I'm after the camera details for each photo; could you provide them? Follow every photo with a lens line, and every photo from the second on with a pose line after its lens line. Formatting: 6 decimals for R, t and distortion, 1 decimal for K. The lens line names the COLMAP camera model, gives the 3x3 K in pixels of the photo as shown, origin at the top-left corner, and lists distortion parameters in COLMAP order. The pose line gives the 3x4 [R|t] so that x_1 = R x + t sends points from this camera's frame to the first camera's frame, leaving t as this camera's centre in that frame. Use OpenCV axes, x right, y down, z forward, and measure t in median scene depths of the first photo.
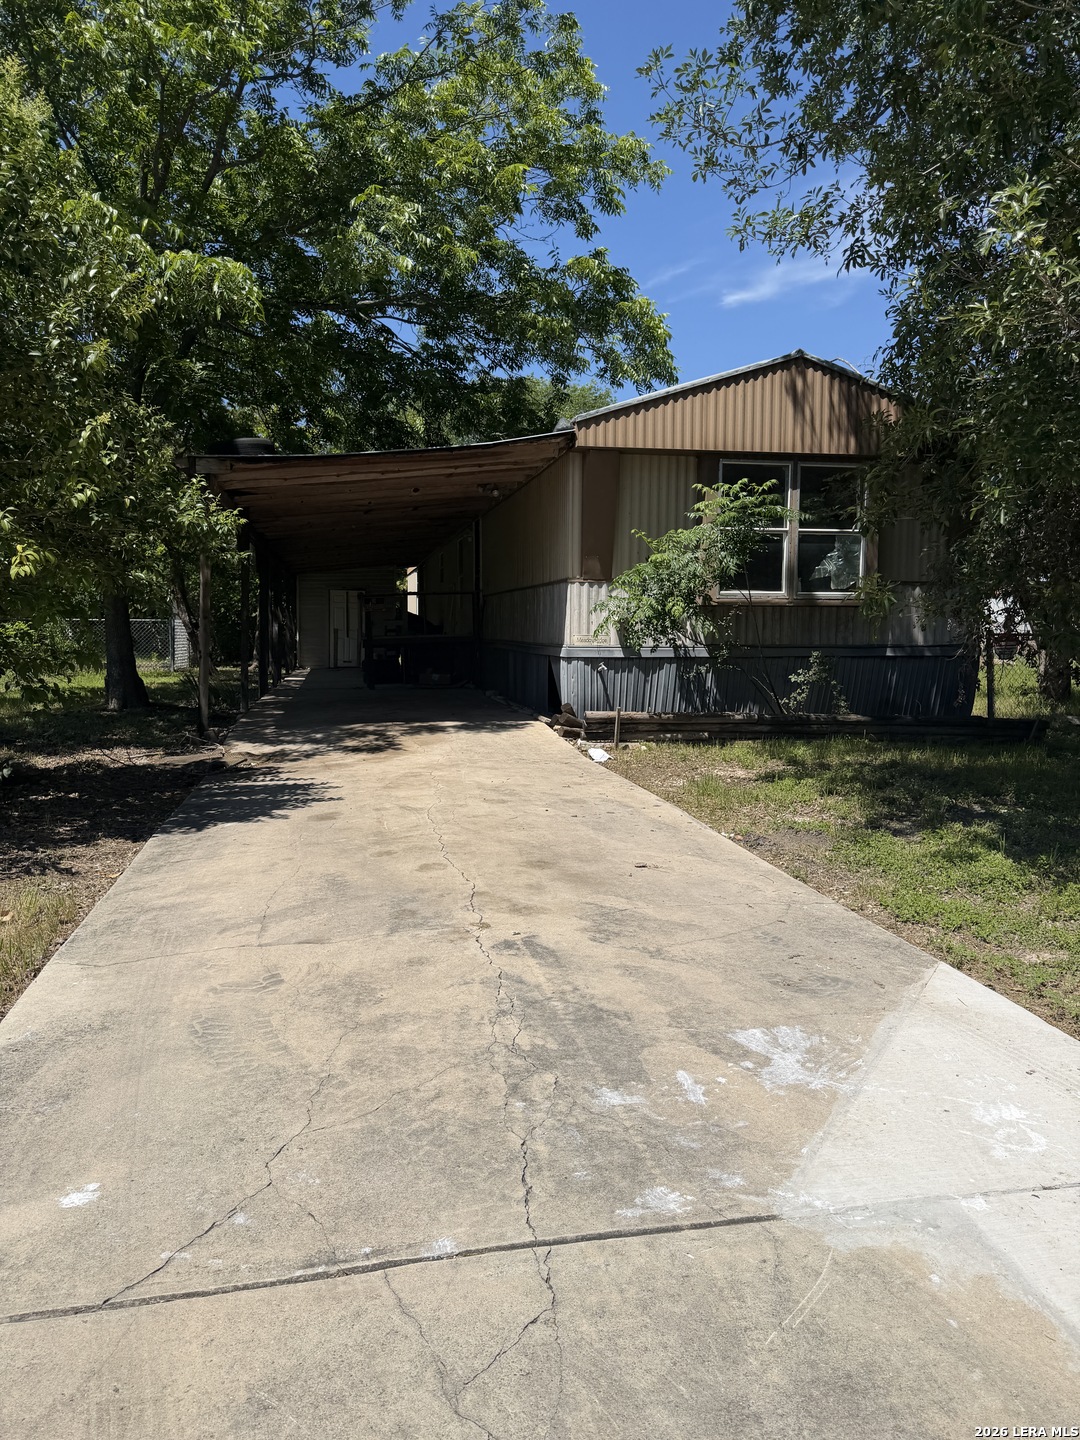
lens RADIAL K [[1032.5, 0, 504.4], [0, 1032.5, 722.5], [0, 0, 1]] dist [0.146724, -0.303539]
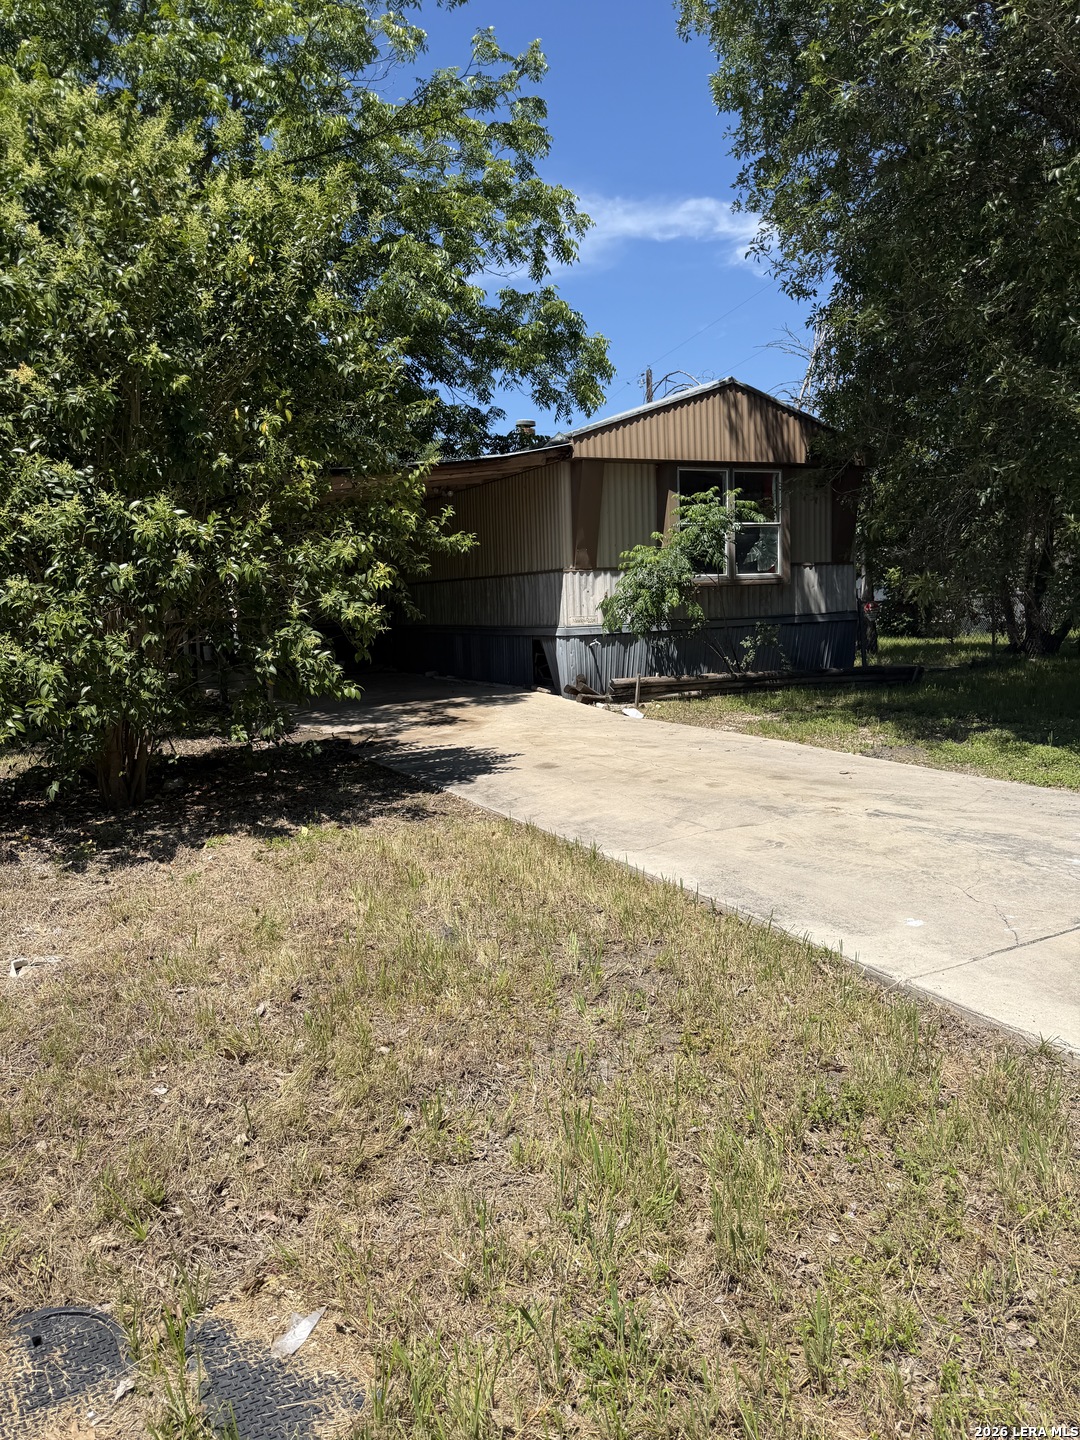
lens RADIAL K [[1032.5, 0, 504.4], [0, 1032.5, 722.5], [0, 0, 1]] dist [0.146724, -0.303539]
pose [[0.963561, -0.069245, 0.258369, -0.329288], [0.065088, 0.997576, 0.024619, 0.001927], [-0.259448, -0.006906, 0.965732, -0.125989]]
